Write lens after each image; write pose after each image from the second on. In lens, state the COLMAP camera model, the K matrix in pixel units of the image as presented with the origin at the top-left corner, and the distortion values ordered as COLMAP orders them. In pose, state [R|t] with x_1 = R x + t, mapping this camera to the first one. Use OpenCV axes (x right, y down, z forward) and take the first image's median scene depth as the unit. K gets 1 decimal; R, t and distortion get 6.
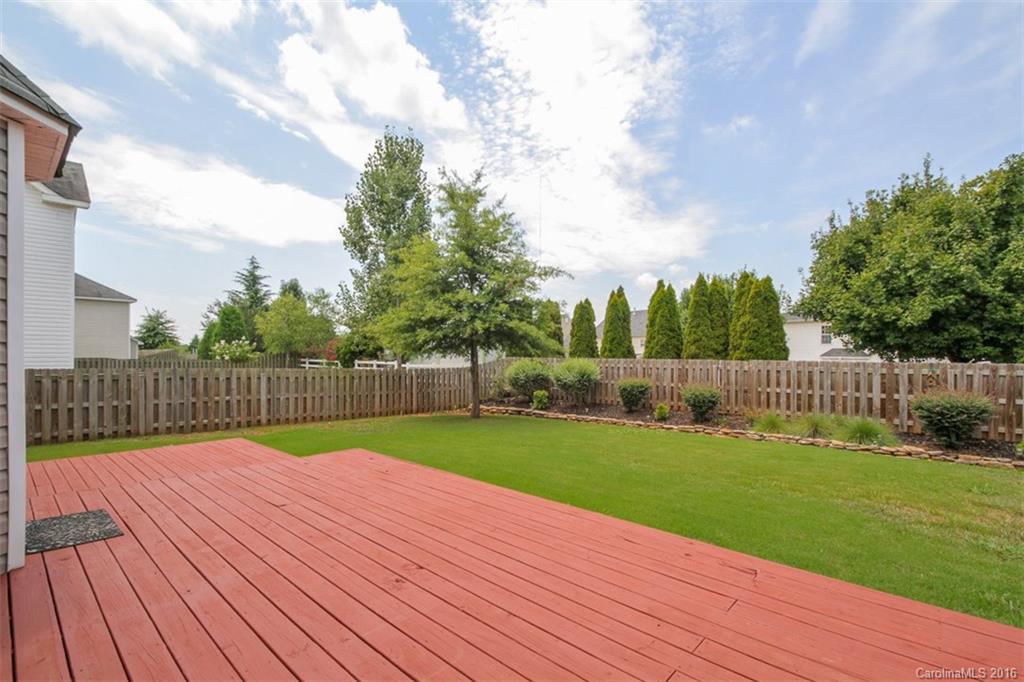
lens RADIAL K [[474.8, 0, 516.8], [0, 474.8, 355.7], [0, 0, 1]] dist [0.000767, -0.000296]
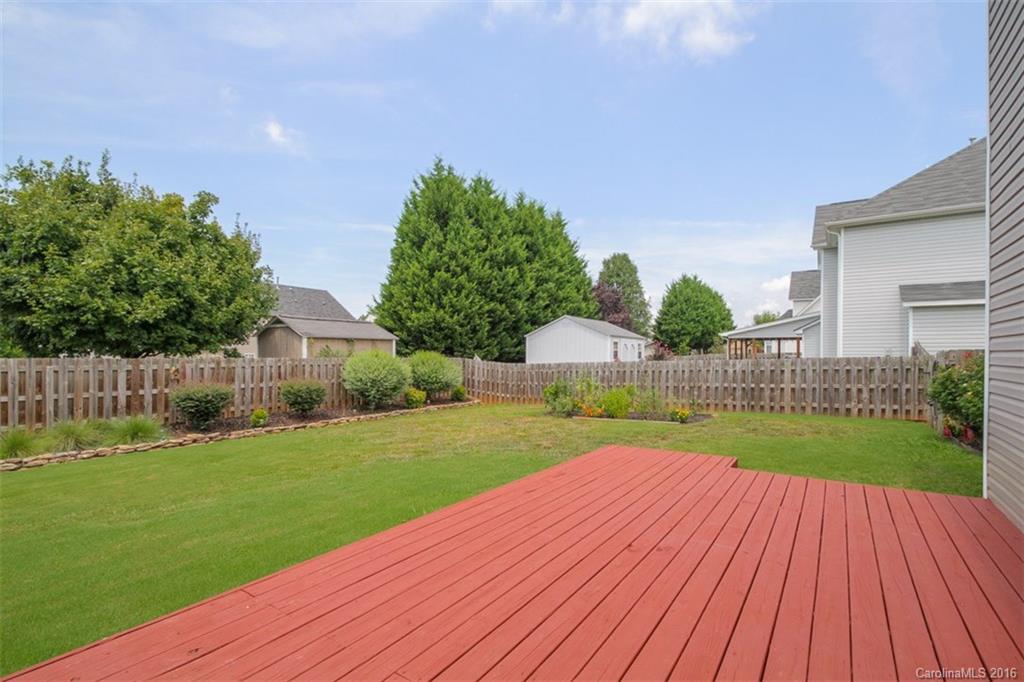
lens RADIAL K [[474.8, 0, 516.8], [0, 474.8, 355.7], [0, 0, 1]] dist [0.000767, -0.000296]
pose [[-0.148991, -0.009698, 0.988791, -0.318252], [-0.002665, 0.999952, 0.009406, -0.003333], [-0.988835, -0.001234, -0.149009, 0.359015]]
